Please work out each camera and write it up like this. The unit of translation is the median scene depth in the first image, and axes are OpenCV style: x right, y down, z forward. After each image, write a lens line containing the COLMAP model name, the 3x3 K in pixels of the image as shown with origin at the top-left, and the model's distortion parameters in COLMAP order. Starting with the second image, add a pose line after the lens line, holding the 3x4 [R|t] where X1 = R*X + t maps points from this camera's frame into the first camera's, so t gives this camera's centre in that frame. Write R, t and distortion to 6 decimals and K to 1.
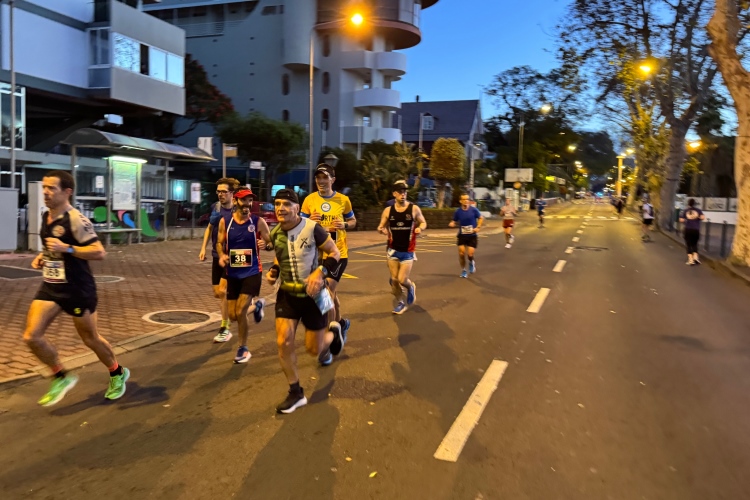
lens RADIAL K [[521.1, 0, 374.1], [0, 521.1, 248.0], [0, 0, 1]] dist [0.035488, -0.005423]
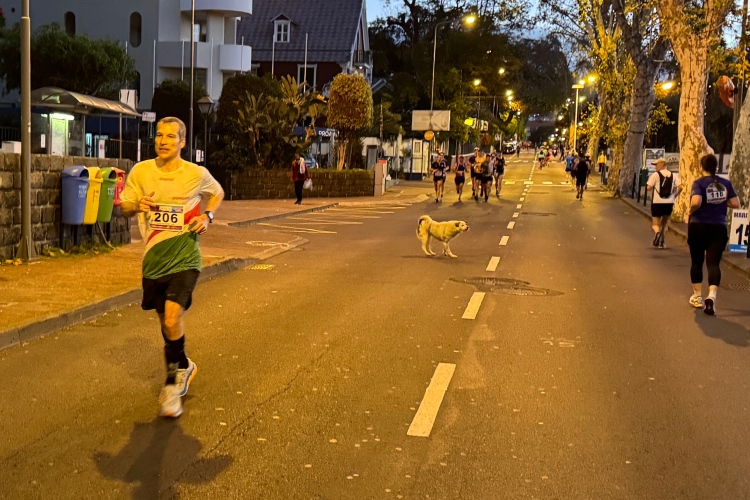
lens RADIAL K [[521.1, 0, 374.1], [0, 521.1, 248.0], [0, 0, 1]] dist [0.035488, -0.005423]
pose [[0.996389, -0.013790, 0.083775, 0.148911], [0.007520, 0.997178, 0.074700, -0.026369], [-0.084569, -0.073800, 0.993681, 0.331548]]
